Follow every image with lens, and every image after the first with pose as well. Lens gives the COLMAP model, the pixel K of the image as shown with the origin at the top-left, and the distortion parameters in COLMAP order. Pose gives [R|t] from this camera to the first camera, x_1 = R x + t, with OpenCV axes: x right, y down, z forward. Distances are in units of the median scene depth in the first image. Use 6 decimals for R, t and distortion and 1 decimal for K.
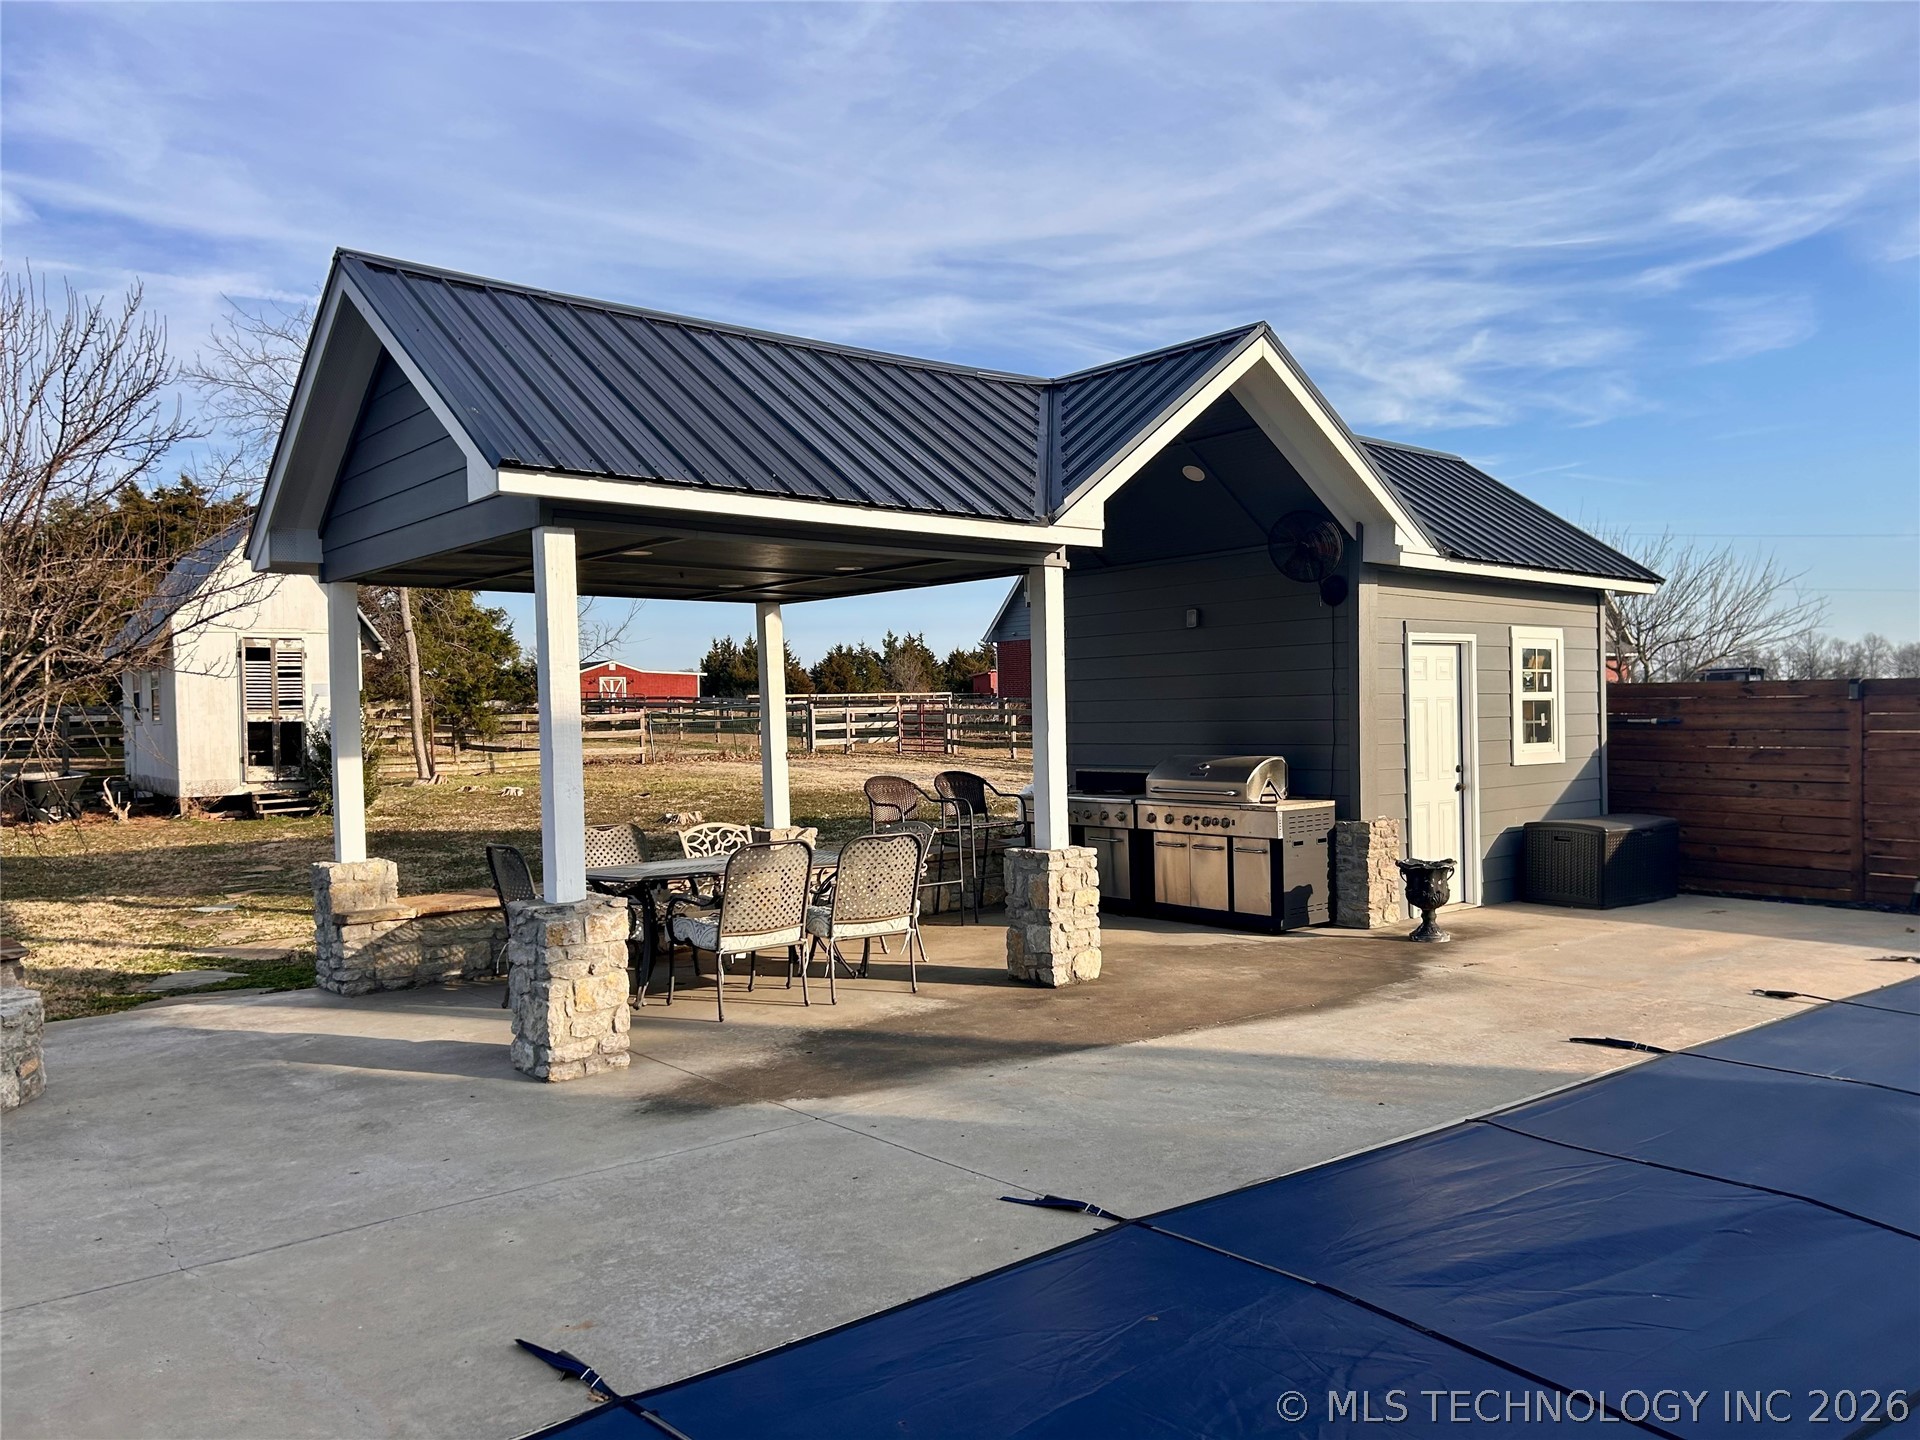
lens RADIAL K [[1474.1, 0, 960.0], [0, 1474.1, 720.0], [0, 0, 1]] dist [0.096253, 0.001458]
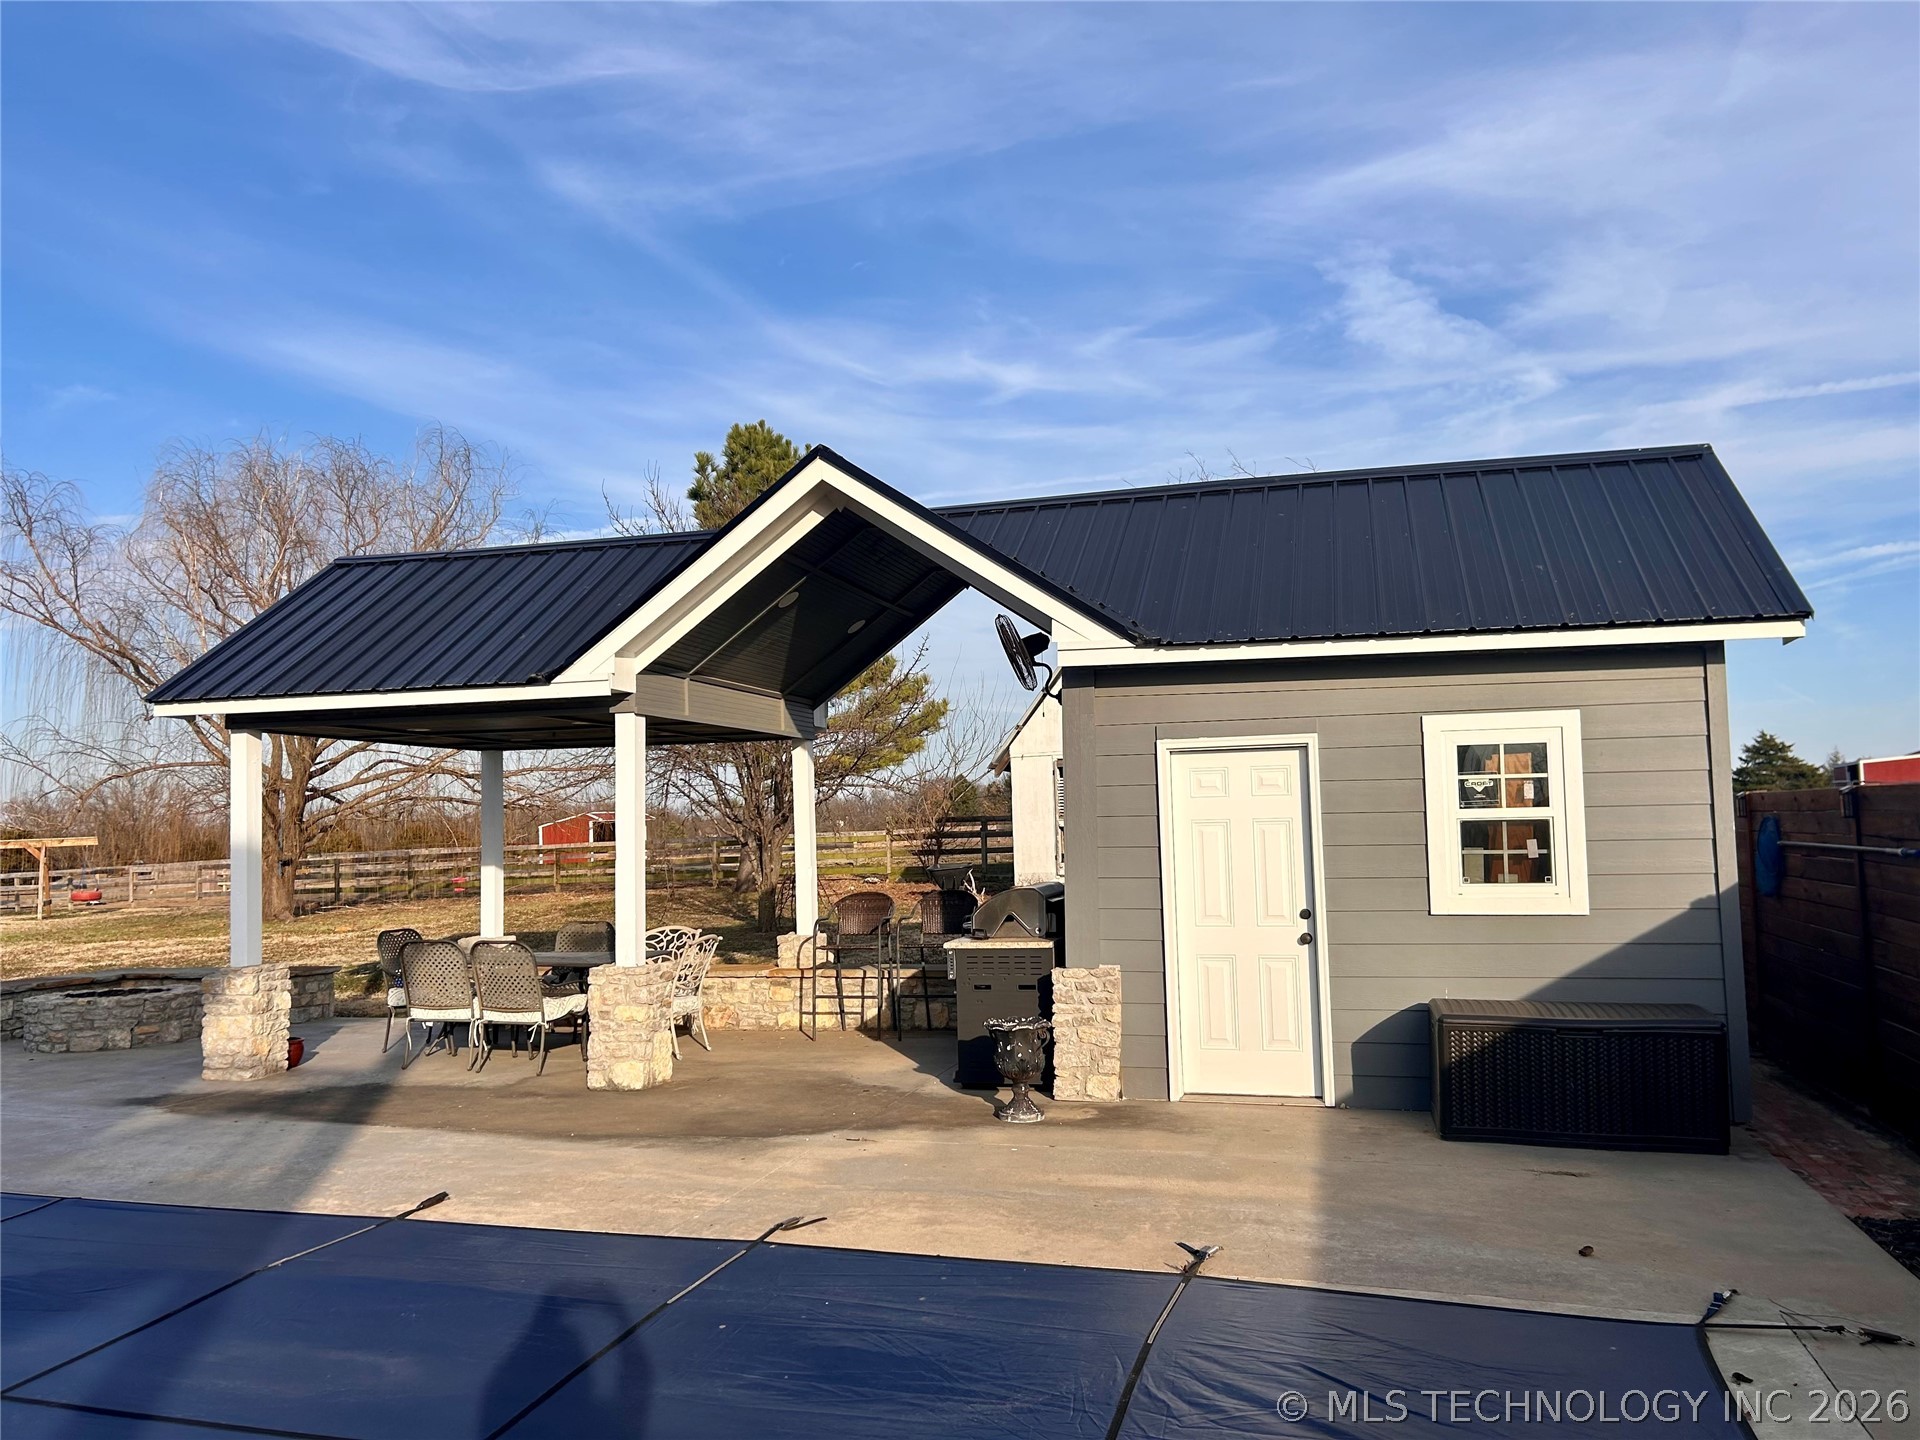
lens RADIAL K [[1409.6, 0, 960.0], [0, 1409.6, 720.0], [0, 0, 1]] dist [0.004432, 0.001121]
pose [[0.568923, -0.059593, -0.820229, 0.780825], [0.007389, 0.997701, -0.067361, -0.017194], [0.822358, 0.032263, 0.568055, 0.431402]]
